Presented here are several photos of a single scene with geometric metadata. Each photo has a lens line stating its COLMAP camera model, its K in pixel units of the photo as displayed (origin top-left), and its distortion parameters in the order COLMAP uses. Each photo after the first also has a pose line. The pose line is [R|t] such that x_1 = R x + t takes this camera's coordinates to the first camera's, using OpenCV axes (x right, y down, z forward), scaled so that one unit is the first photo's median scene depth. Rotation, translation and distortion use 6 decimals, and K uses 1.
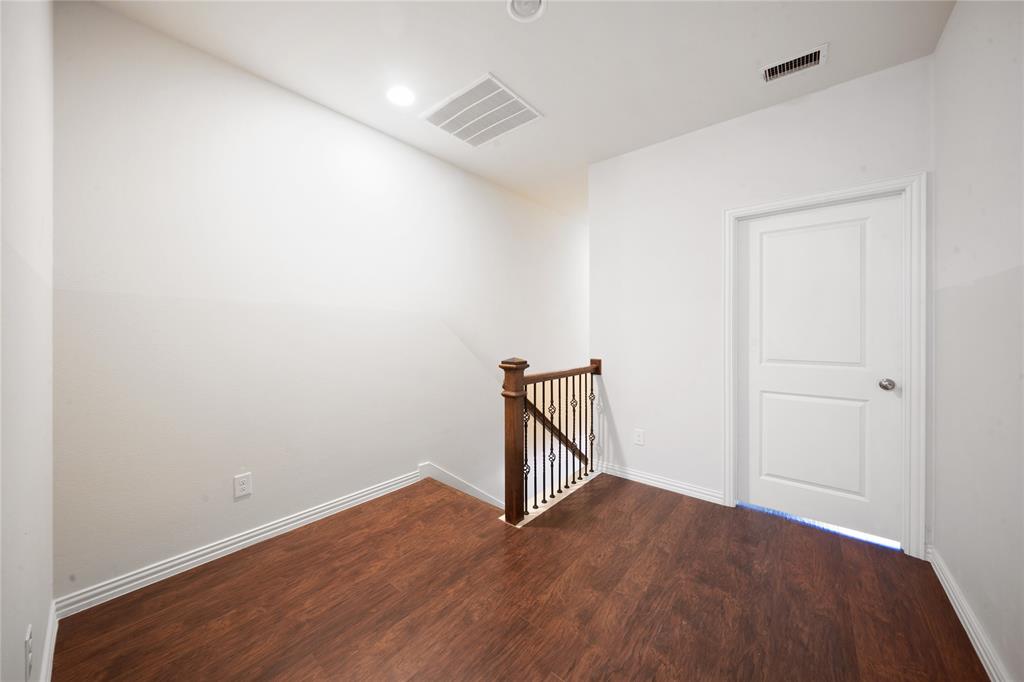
lens RADIAL K [[358.5, 0, 507.3], [0, 358.5, 328.8], [0, 0, 1]] dist [-0.001163, -0.000210]
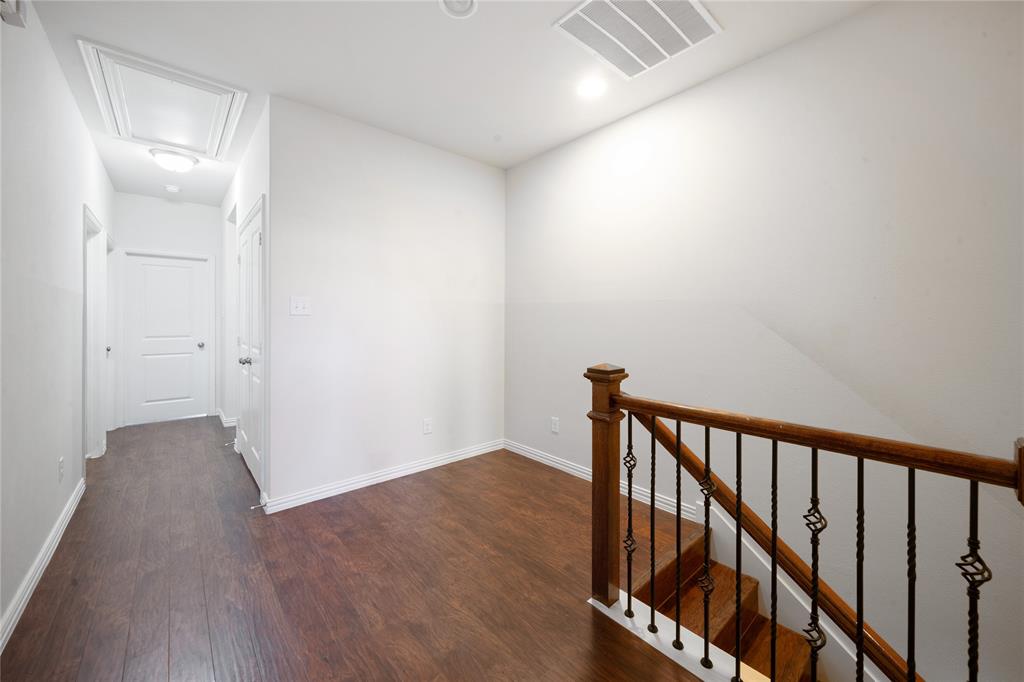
lens RADIAL K [[397.6, 0, 515.8], [0, 397.6, 320.9], [0, 0, 1]] dist [-0.001317, -0.000297]
pose [[-0.146473, 0.001895, -0.989213, 1.007871], [-0.007645, 0.999966, 0.003047, -0.001966], [0.989185, 0.008009, -0.146454, 1.175524]]
